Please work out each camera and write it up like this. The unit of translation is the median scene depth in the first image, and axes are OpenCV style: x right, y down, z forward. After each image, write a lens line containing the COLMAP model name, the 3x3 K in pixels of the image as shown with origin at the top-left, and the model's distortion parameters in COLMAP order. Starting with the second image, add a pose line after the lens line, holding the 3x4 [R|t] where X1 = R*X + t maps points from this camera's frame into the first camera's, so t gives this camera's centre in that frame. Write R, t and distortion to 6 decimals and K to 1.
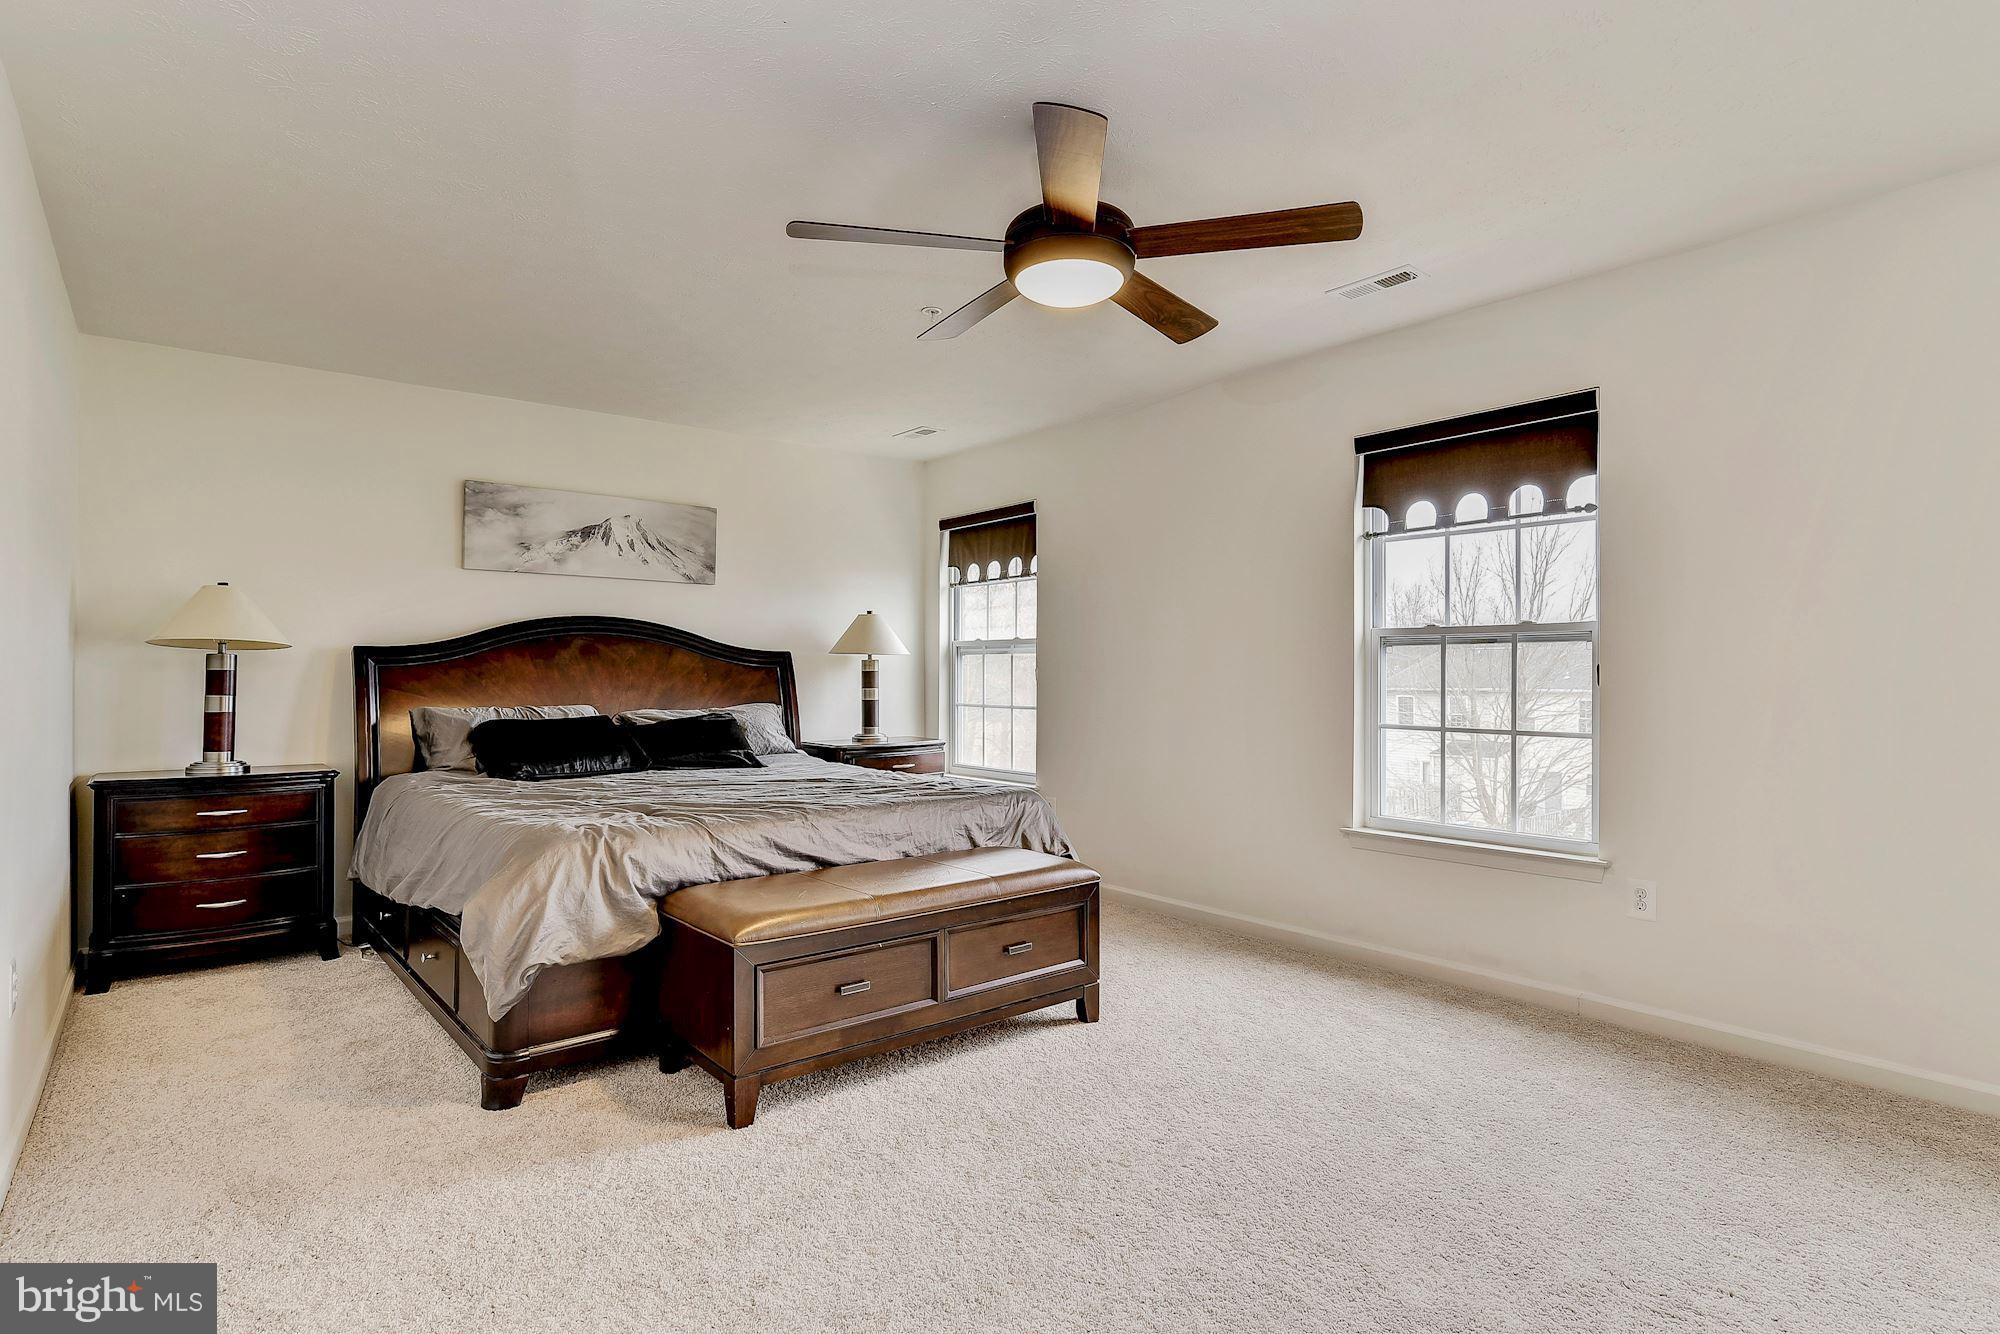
lens RADIAL K [[1020.7, 0, 1006.9], [0, 1020.7, 669.9], [0, 0, 1]] dist [-0.001898, 0.000583]
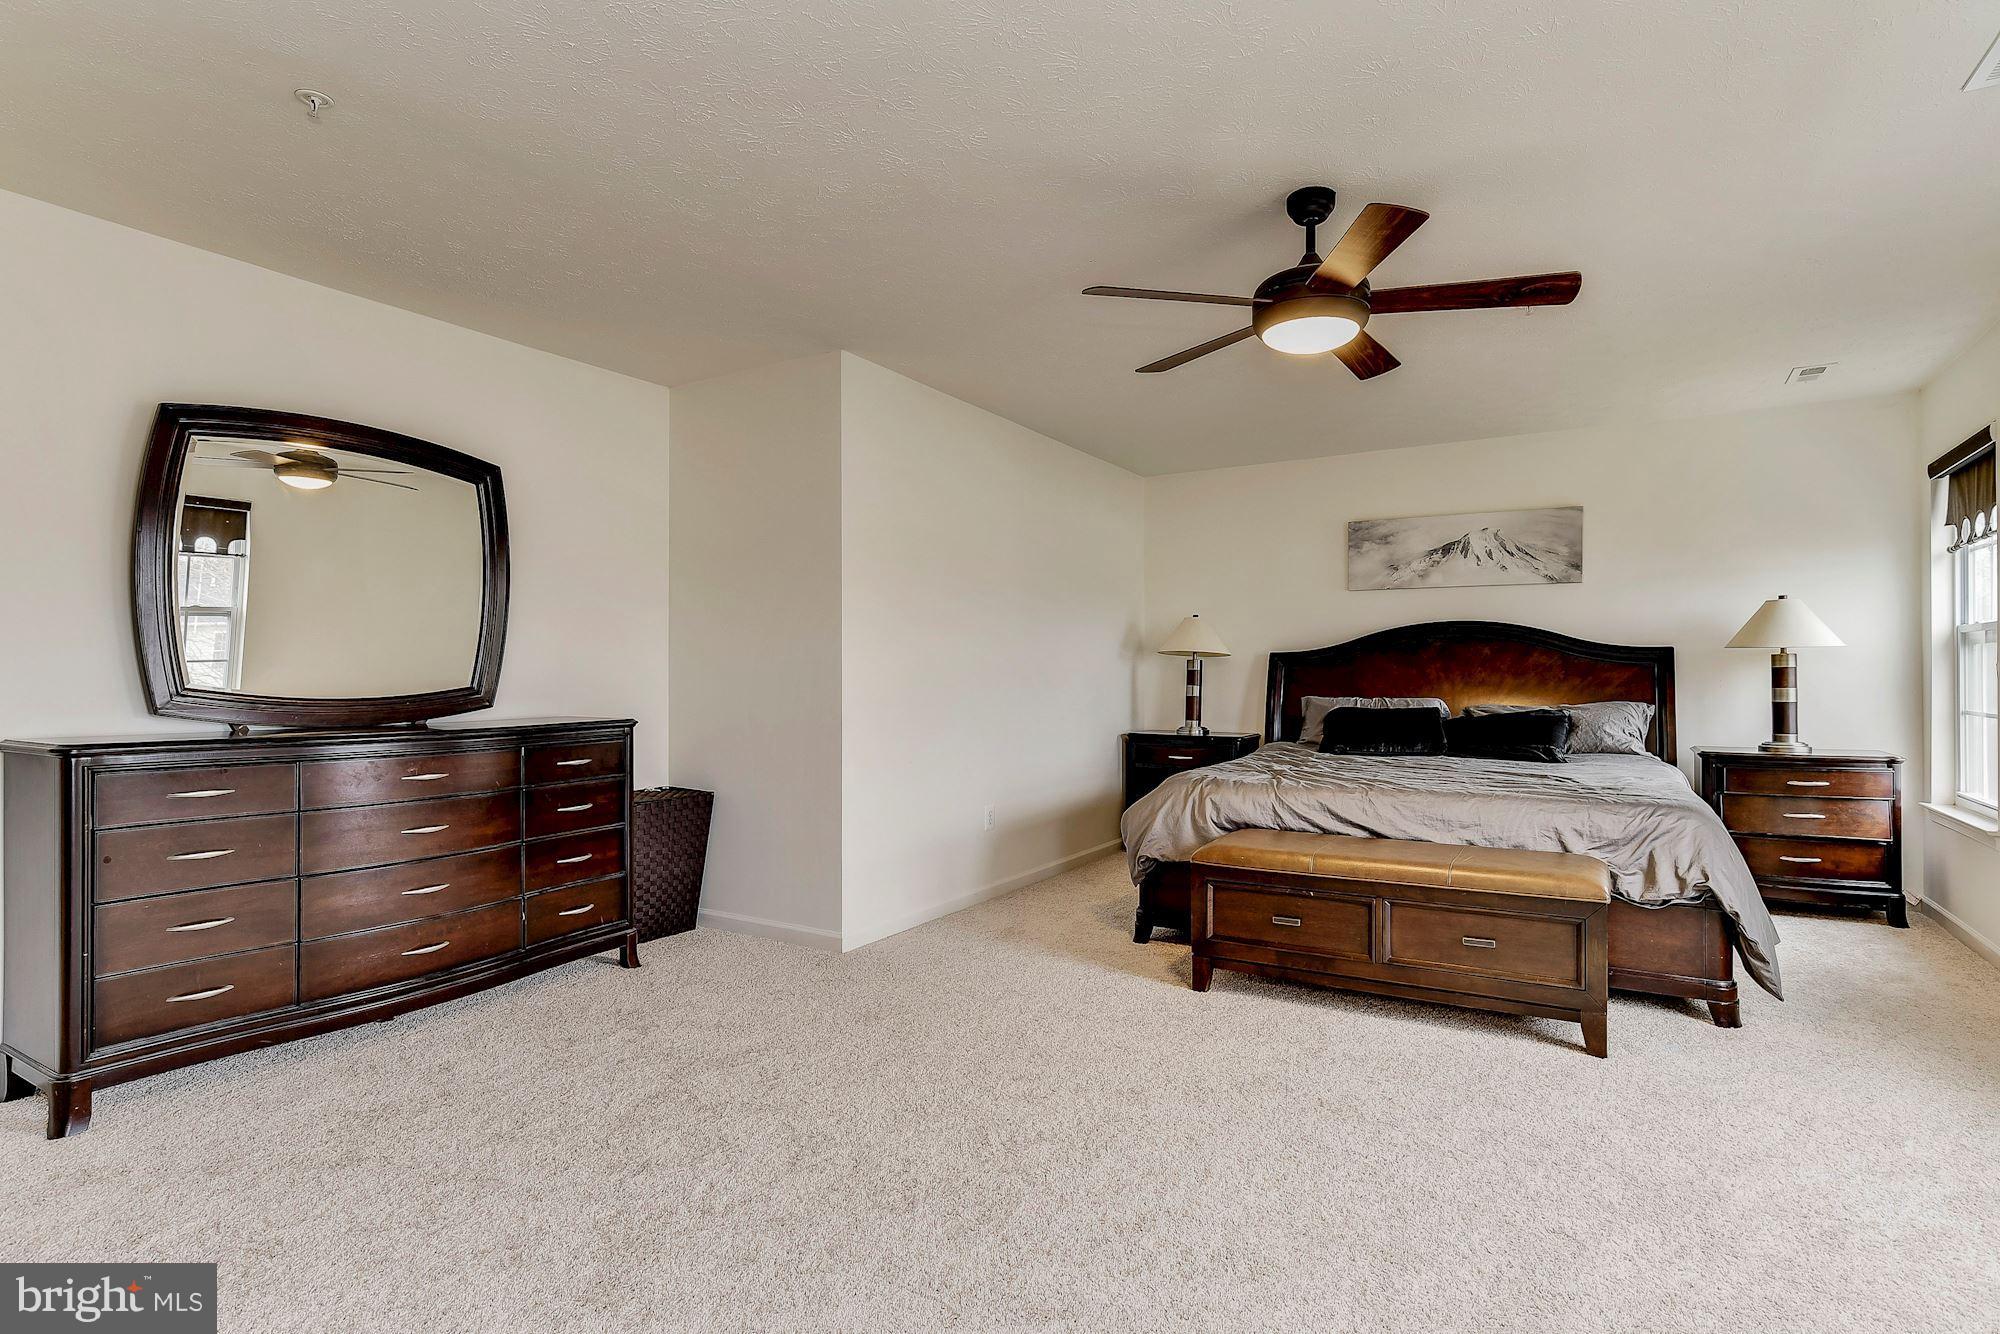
lens RADIAL K [[1020.7, 0, 1006.9], [0, 1020.7, 669.9], [0, 0, 1]] dist [-0.001898, 0.000583]
pose [[0.347983, -0.003913, -0.937493, 0.524156], [0.005122, 0.999984, -0.002272, 0.002207], [0.937487, -0.004011, 0.347998, 0.138950]]
